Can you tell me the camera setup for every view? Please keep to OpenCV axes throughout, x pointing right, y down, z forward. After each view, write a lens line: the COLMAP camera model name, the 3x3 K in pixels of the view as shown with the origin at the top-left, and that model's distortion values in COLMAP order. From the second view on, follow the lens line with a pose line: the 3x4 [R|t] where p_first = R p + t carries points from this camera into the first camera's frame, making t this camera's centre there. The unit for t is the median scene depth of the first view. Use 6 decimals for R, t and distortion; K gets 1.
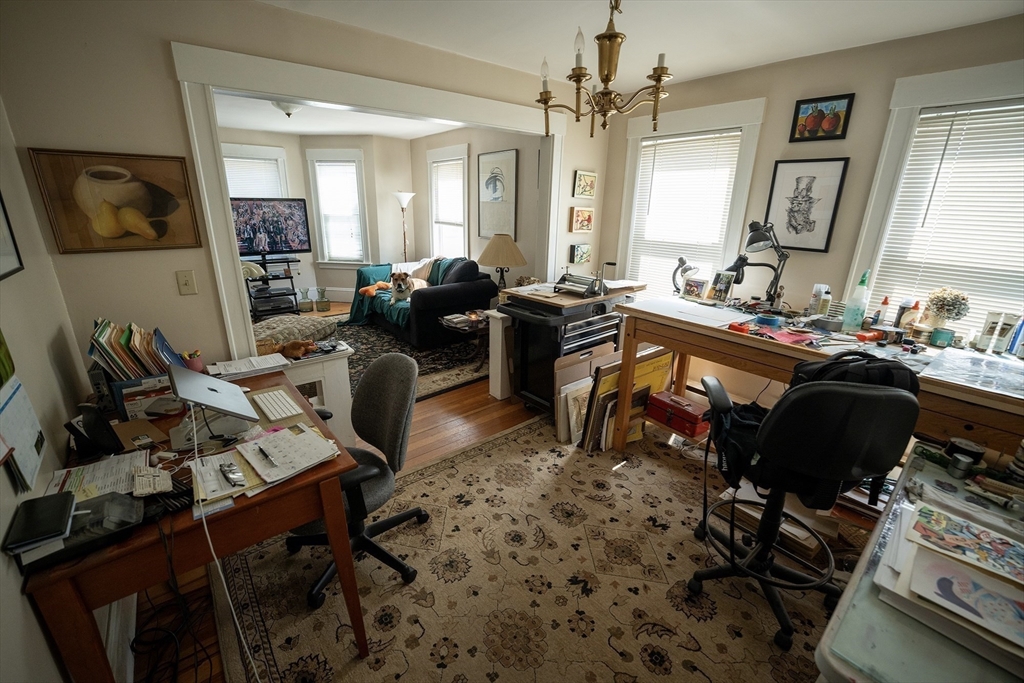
lens RADIAL K [[416.3, 0, 511.8], [0, 416.3, 343.9], [0, 0, 1]] dist [-0.029476, 0.004202]
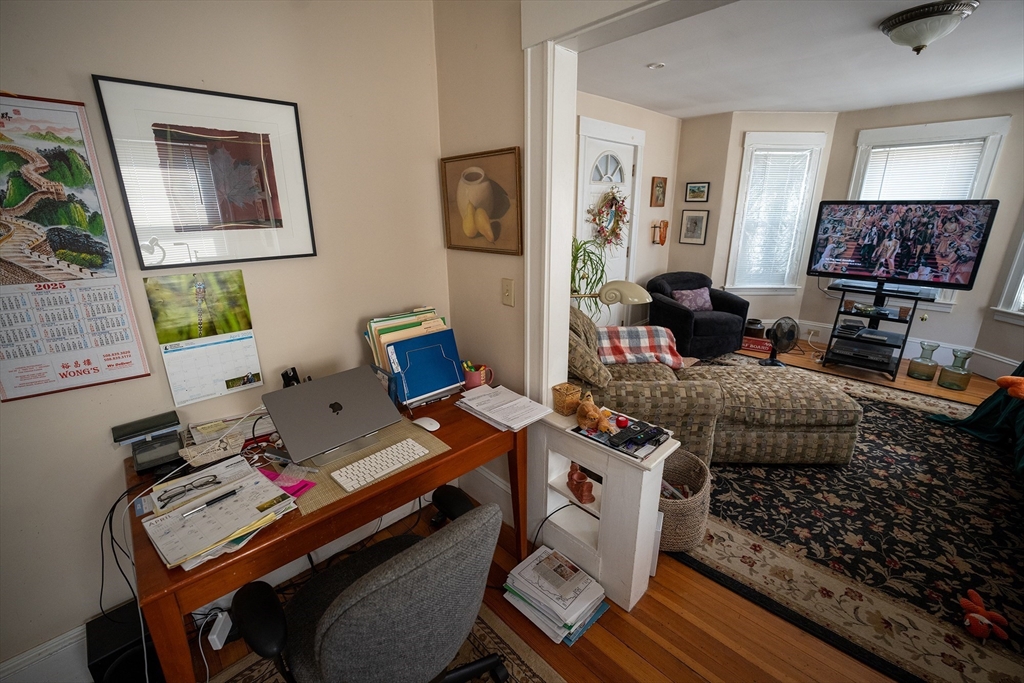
lens RADIAL K [[416.3, 0, 513.7], [0, 416.3, 340.9], [0, 0, 1]] dist [-0.029476, 0.004202]
pose [[0.082243, 0.278289, -0.956970, 0.037100], [-0.306431, 0.920768, 0.241427, -0.104259], [0.948333, 0.273389, 0.161003, 0.339953]]
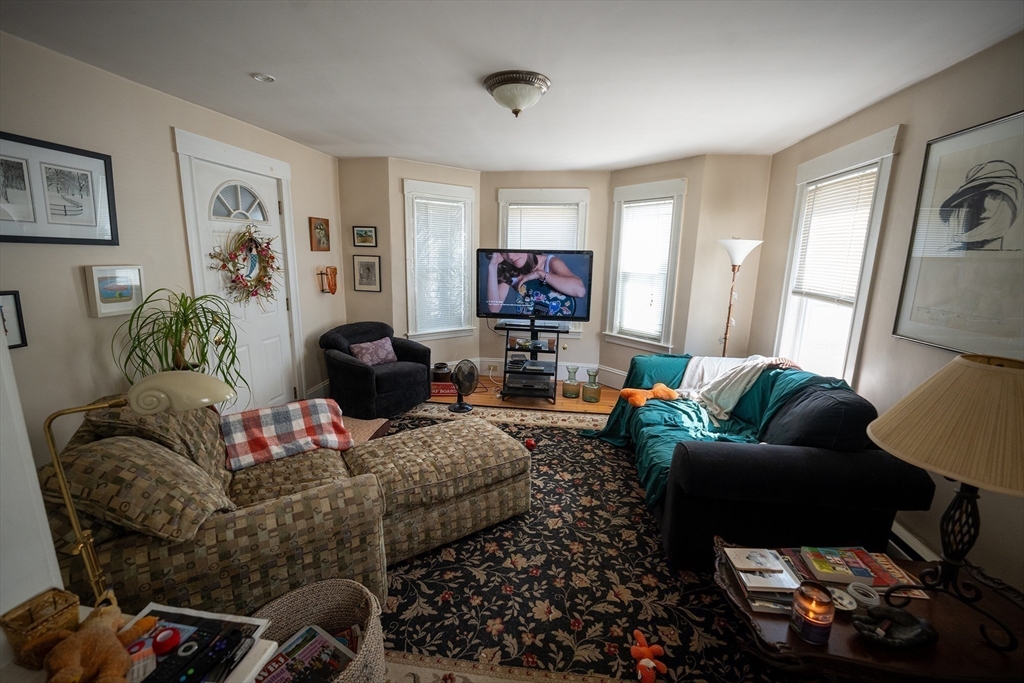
lens RADIAL K [[416.3, 0, 511.9], [0, 416.3, 340.2], [0, 0, 1]] dist [-0.029476, 0.004202]
pose [[0.674980, 0.137925, -0.724830, -0.040825], [-0.237600, 0.970675, -0.036553, -0.143887], [0.698533, 0.196892, 0.687957, 0.445295]]
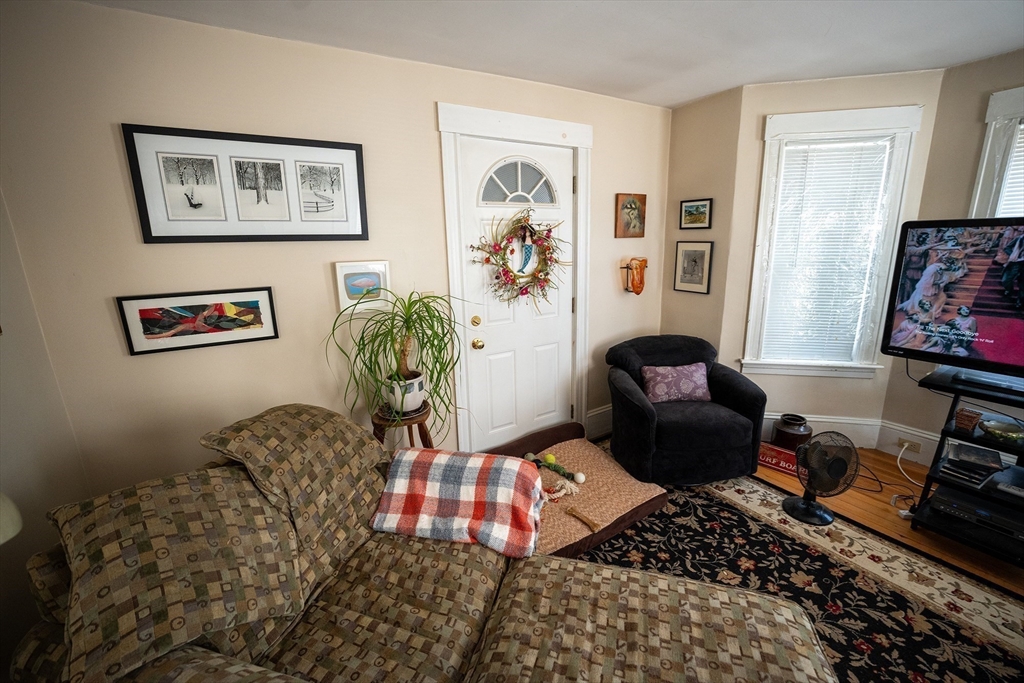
lens RADIAL K [[416.3, 0, 510.8], [0, 416.3, 340.3], [0, 0, 1]] dist [-0.029476, 0.004202]
pose [[-0.144998, 0.205526, -0.967851, -0.233432], [-0.293748, 0.925143, 0.240464, -0.205127], [0.944822, 0.319171, -0.073771, 0.623246]]
